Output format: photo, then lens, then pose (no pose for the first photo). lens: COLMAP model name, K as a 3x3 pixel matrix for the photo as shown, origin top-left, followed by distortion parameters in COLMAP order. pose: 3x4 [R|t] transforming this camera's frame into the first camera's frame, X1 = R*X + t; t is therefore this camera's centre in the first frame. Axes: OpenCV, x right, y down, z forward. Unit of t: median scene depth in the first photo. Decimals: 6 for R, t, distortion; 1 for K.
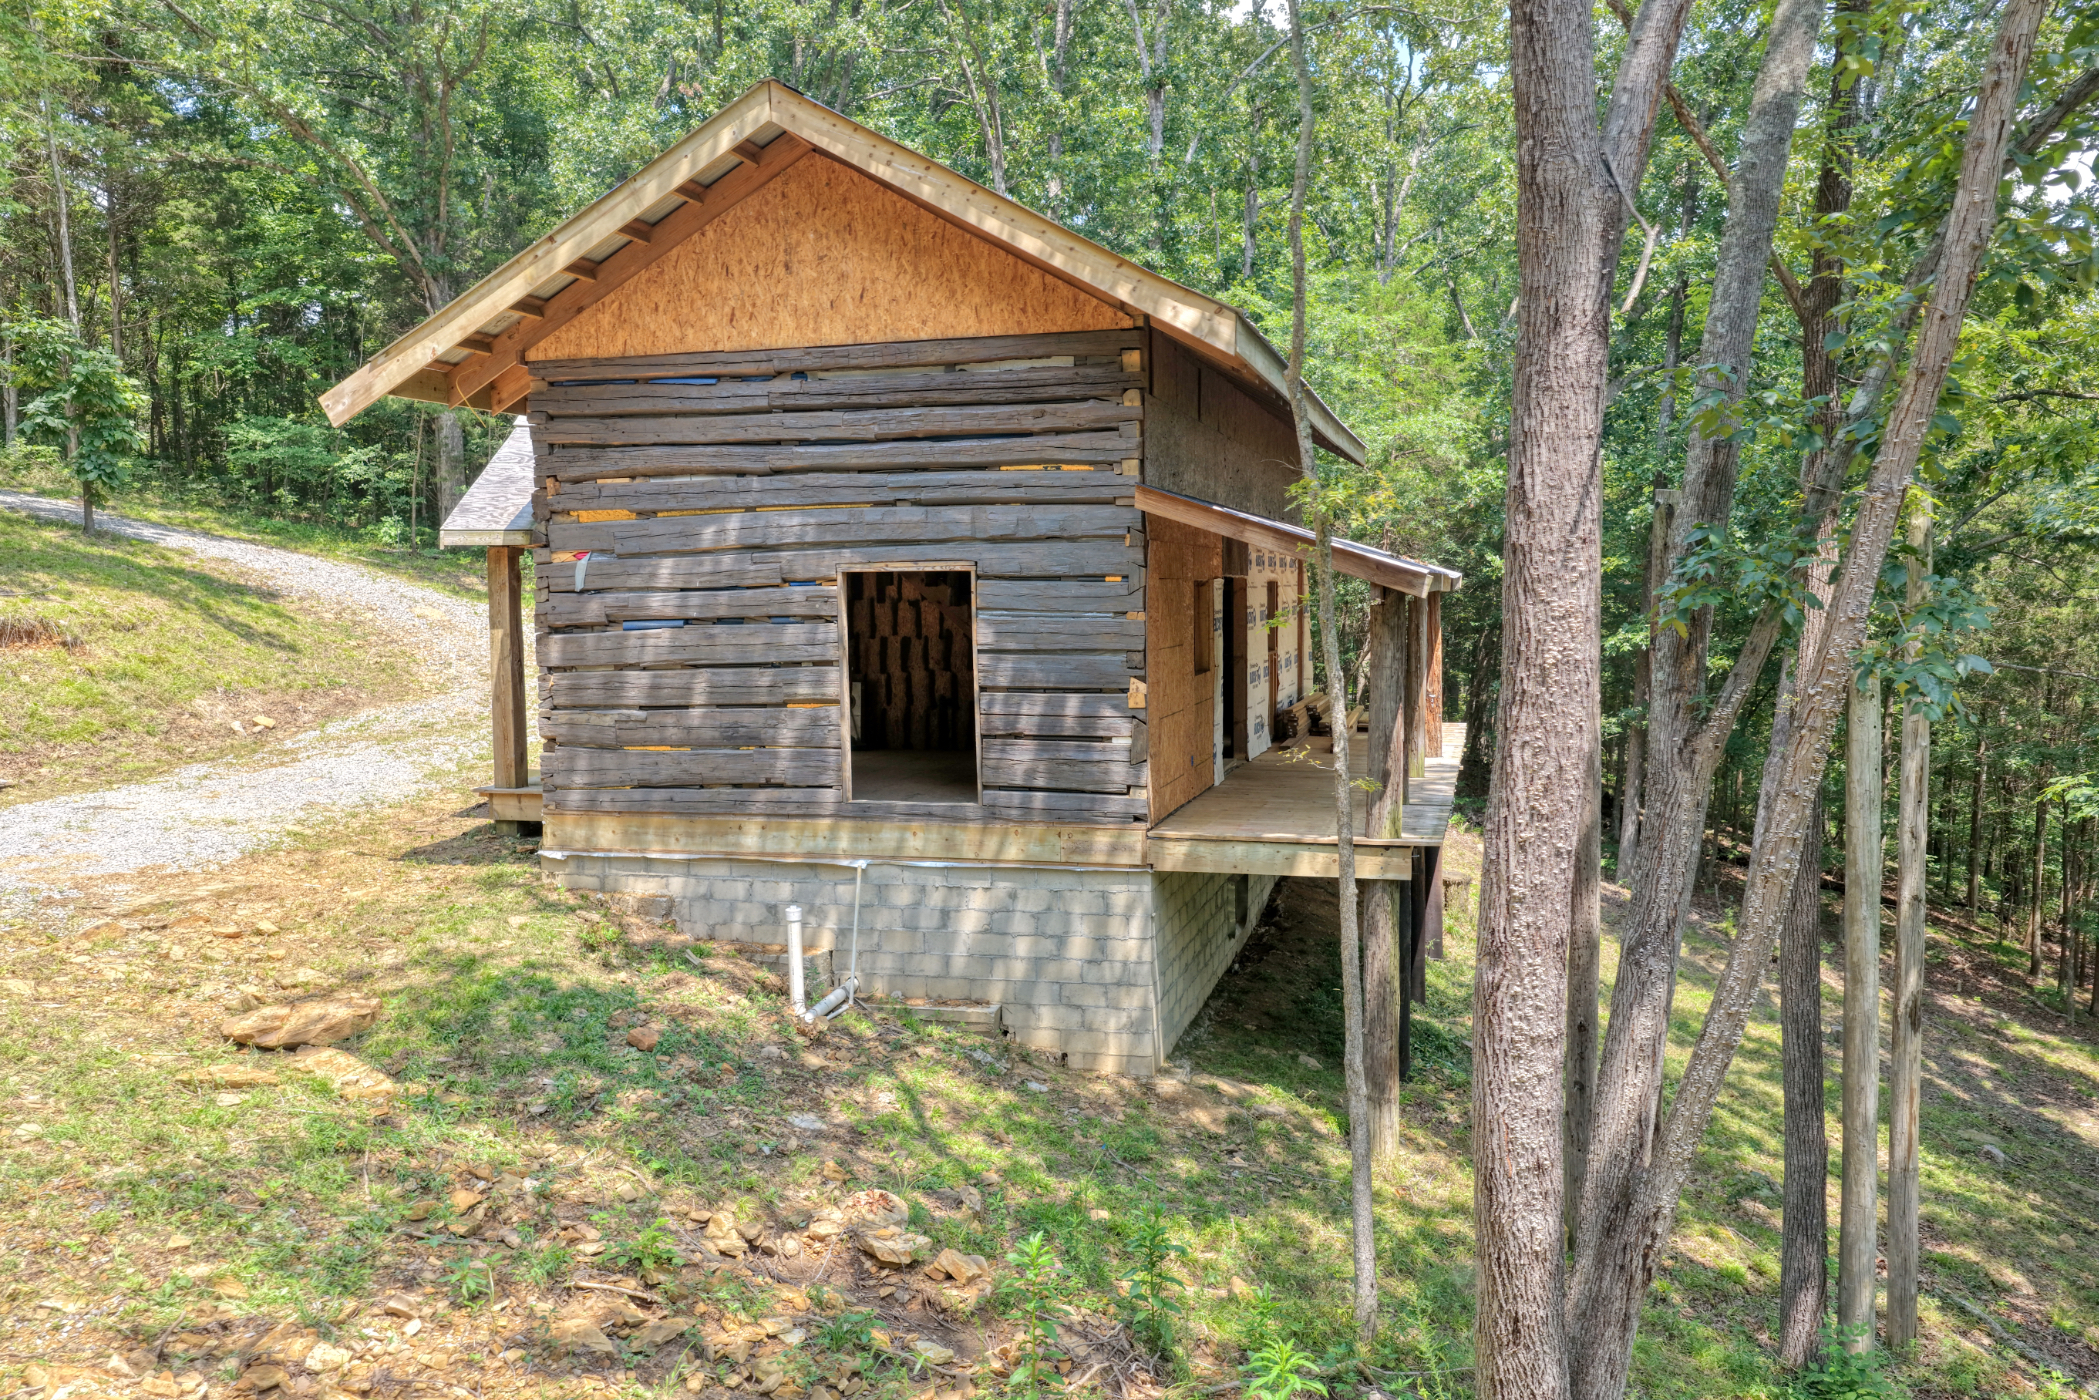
lens RADIAL K [[1754.4, 0, 1047.0], [0, 1754.4, 697.2], [0, 0, 1]] dist [-0.014501, 0.045919]
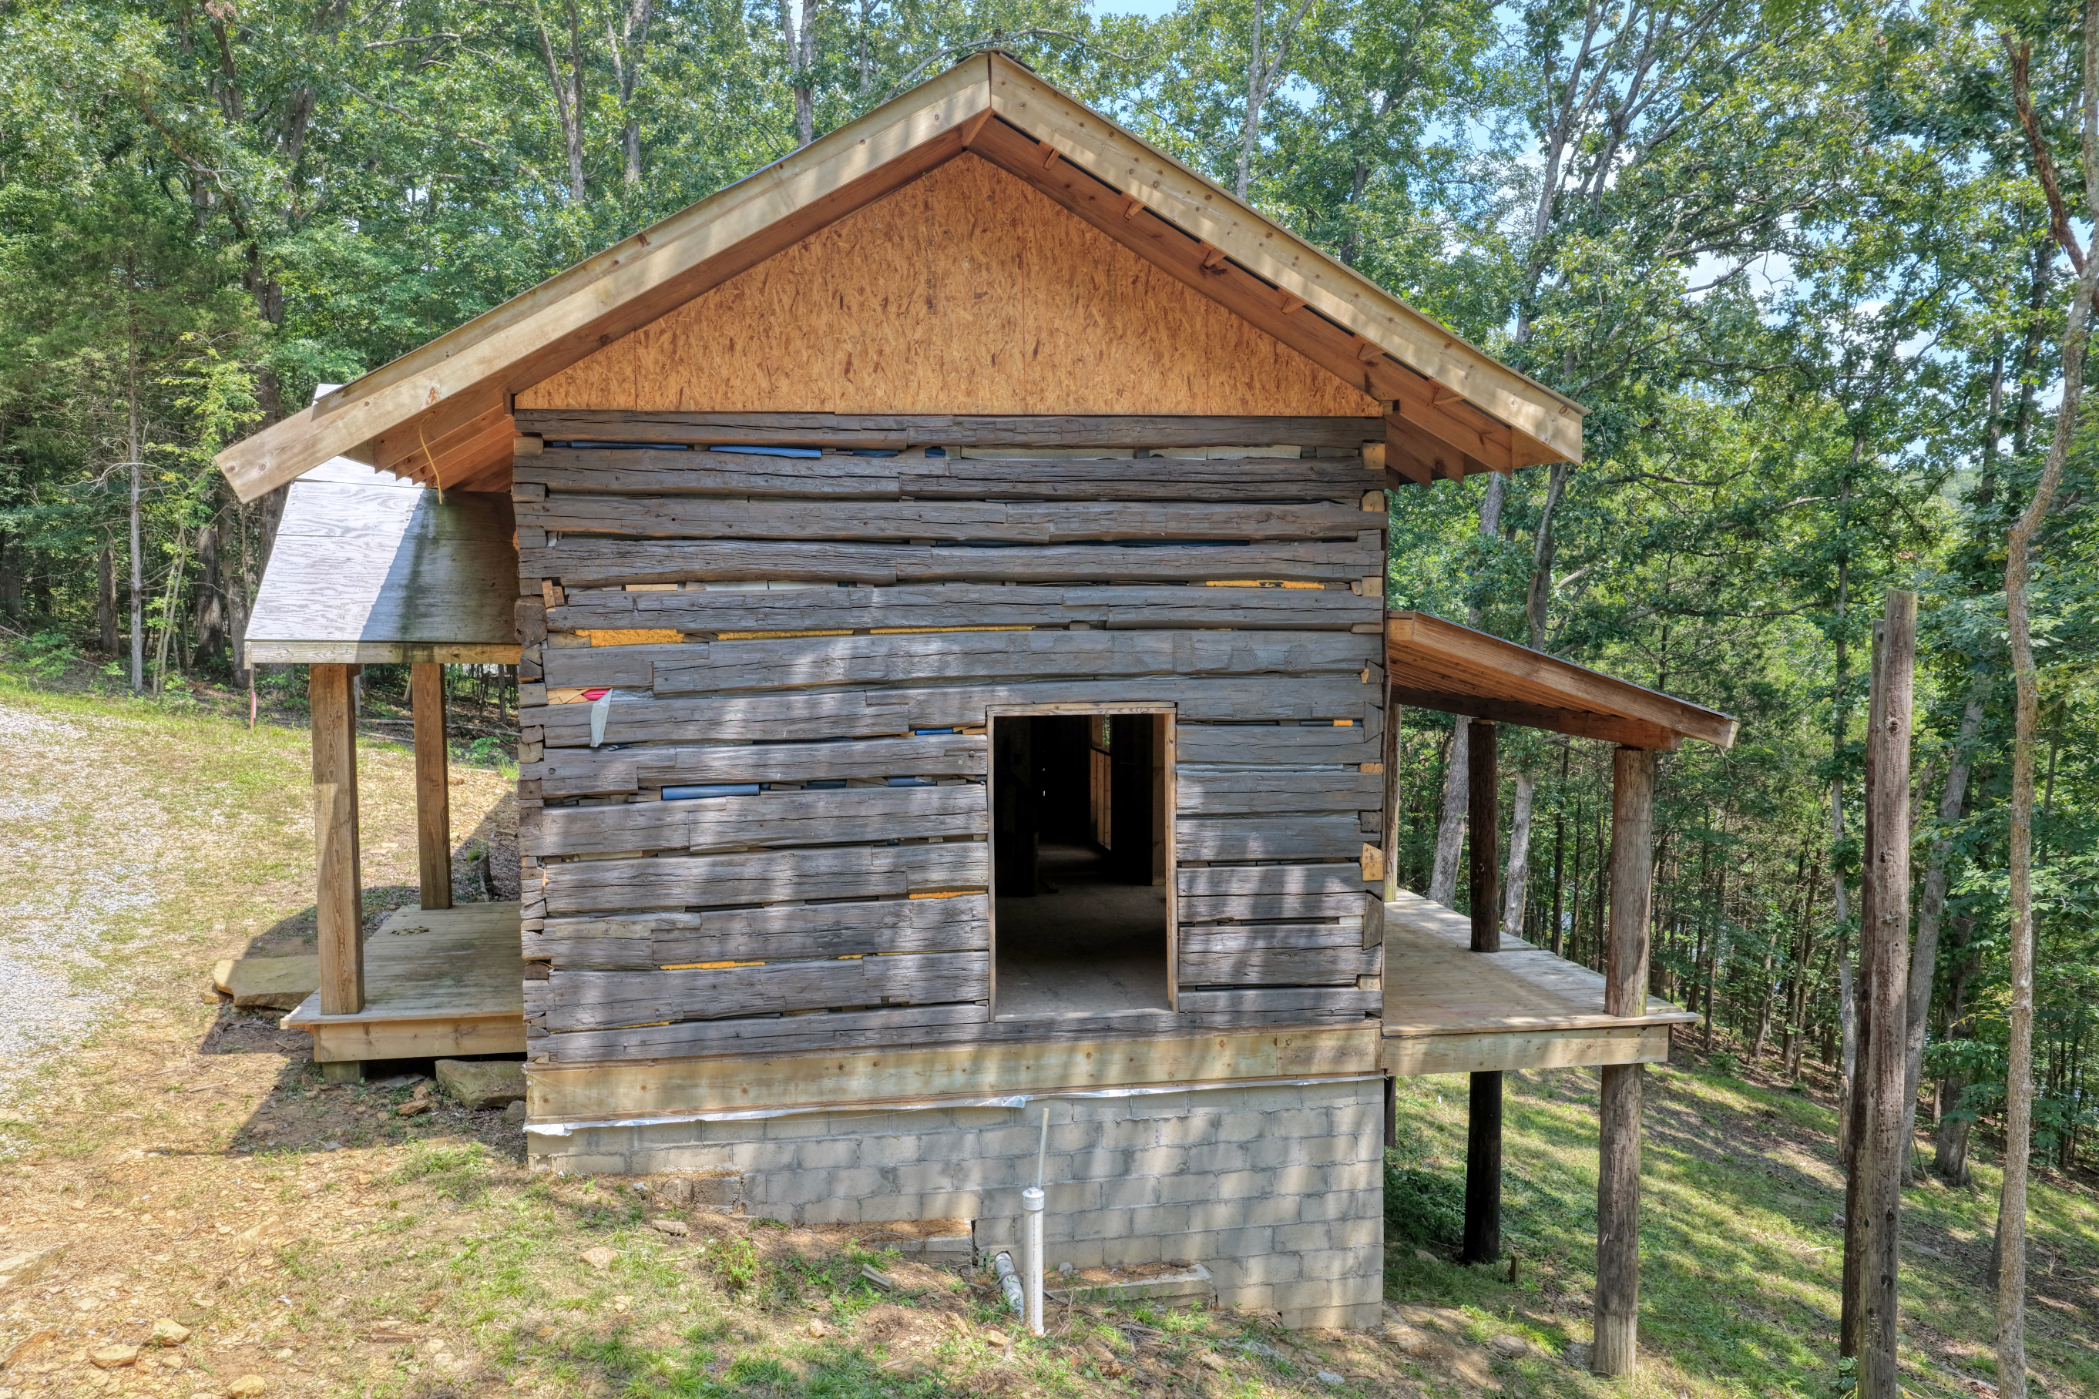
lens RADIAL K [[1754.4, 0, 1050.1], [0, 1754.4, 696.4], [0, 0, 1]] dist [-0.014501, 0.045919]
pose [[0.904984, -0.018387, 0.425048, -0.415253], [0.020748, 0.999784, -0.000925, -0.079065], [-0.424939, 0.009656, 0.905170, 0.314227]]
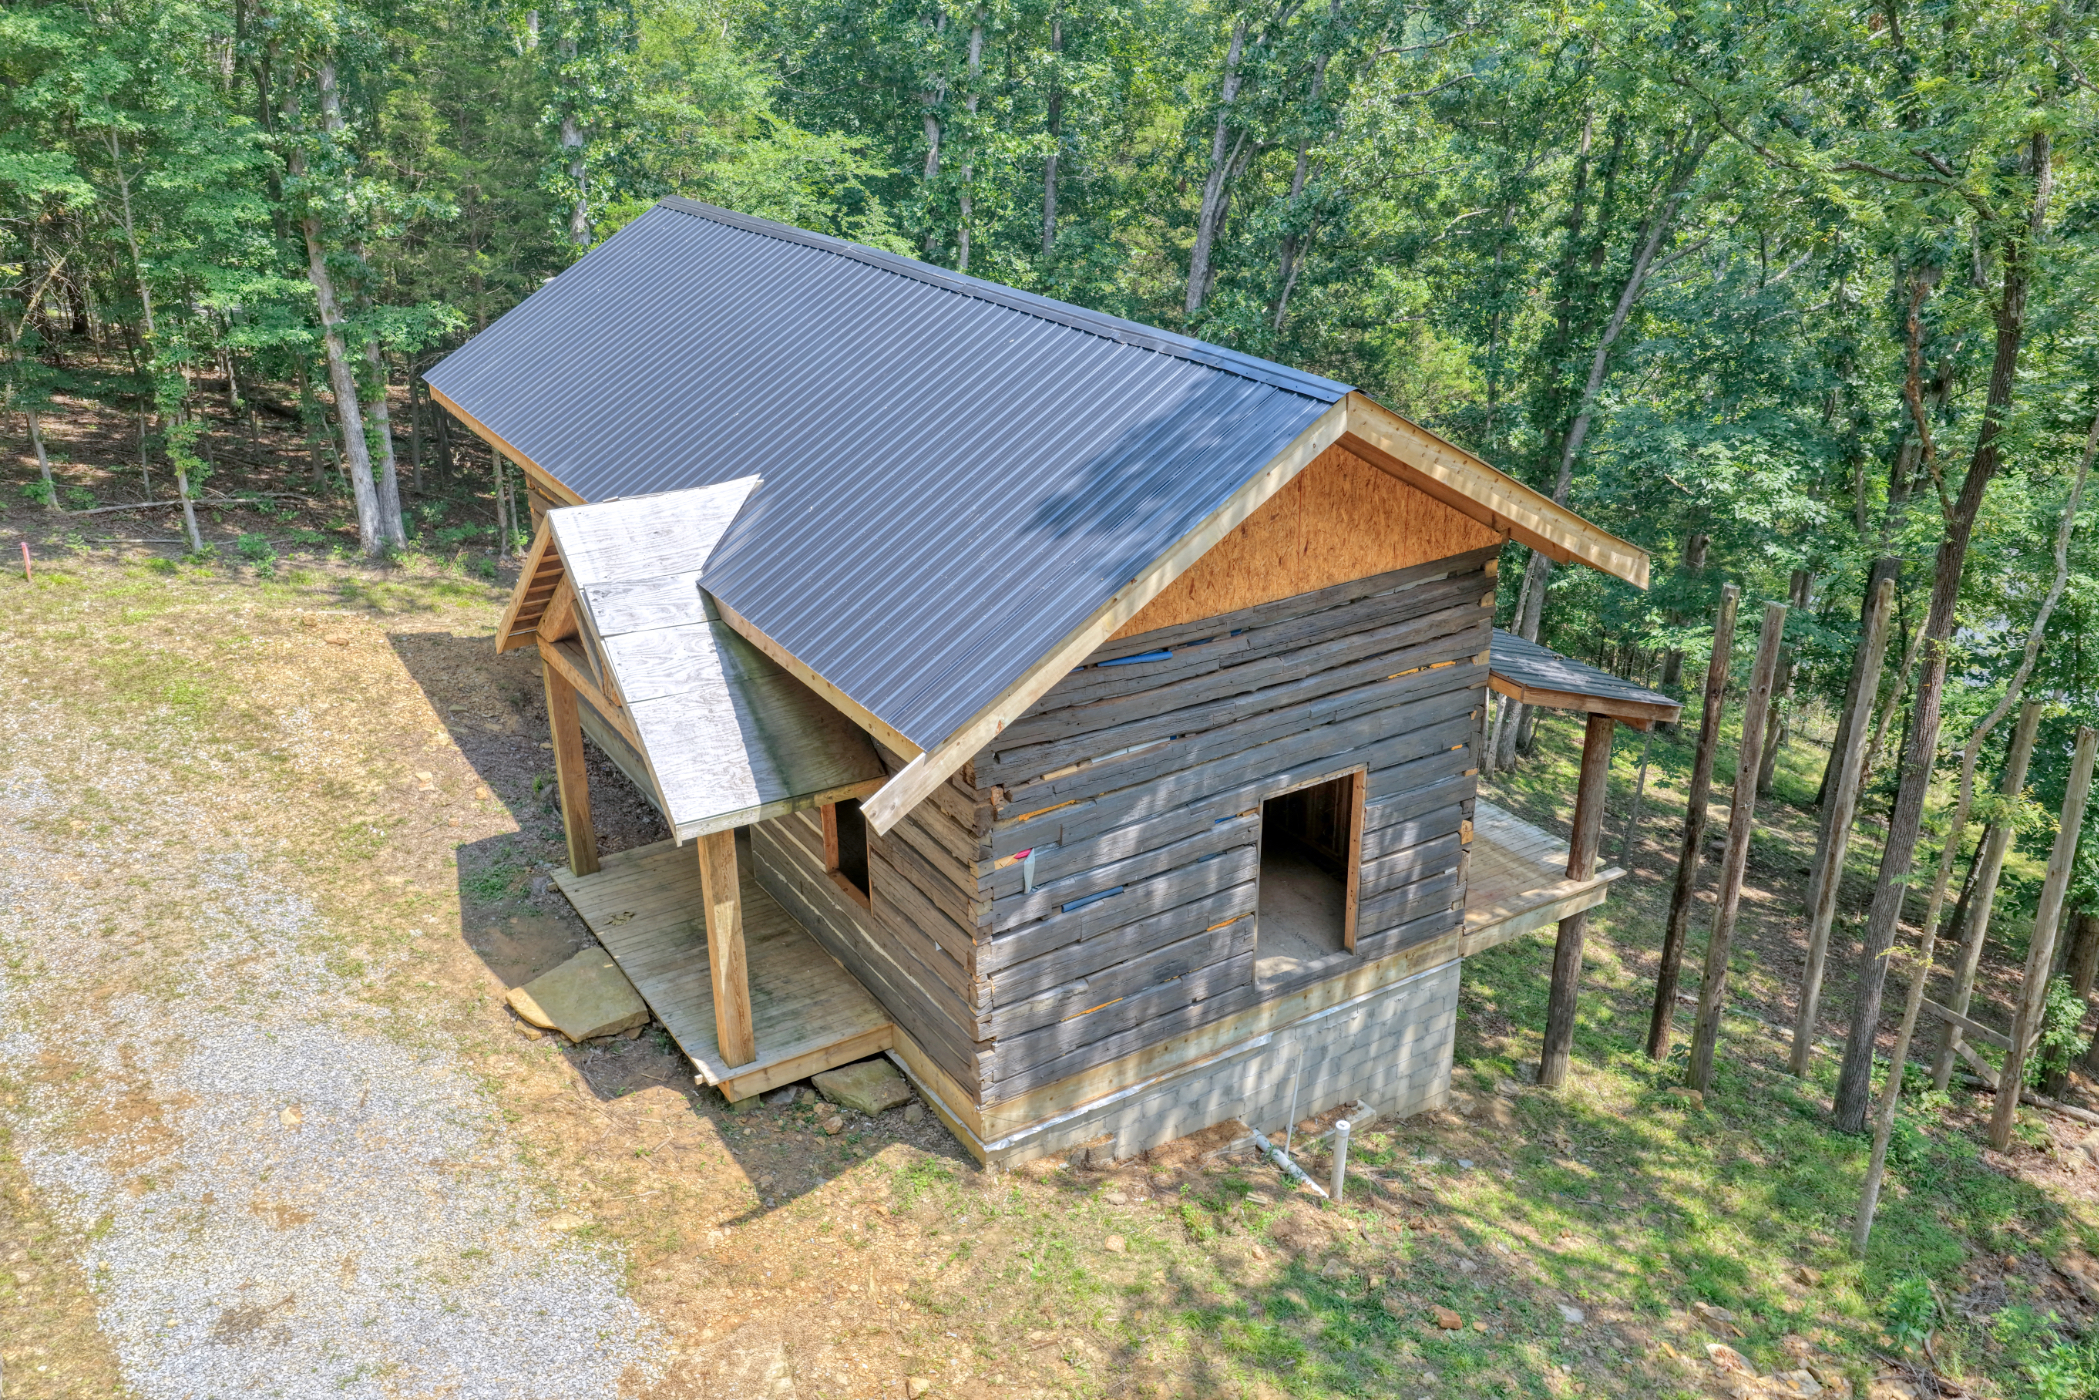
lens RADIAL K [[1754.4, 0, 1057.3], [0, 1754.4, 698.2], [0, 0, 1]] dist [-0.014501, 0.045919]
pose [[0.686833, -0.278301, 0.671424, -0.880355], [0.050042, 0.939703, 0.338311, -0.485200], [-0.725091, -0.198763, 0.659345, 0.422597]]
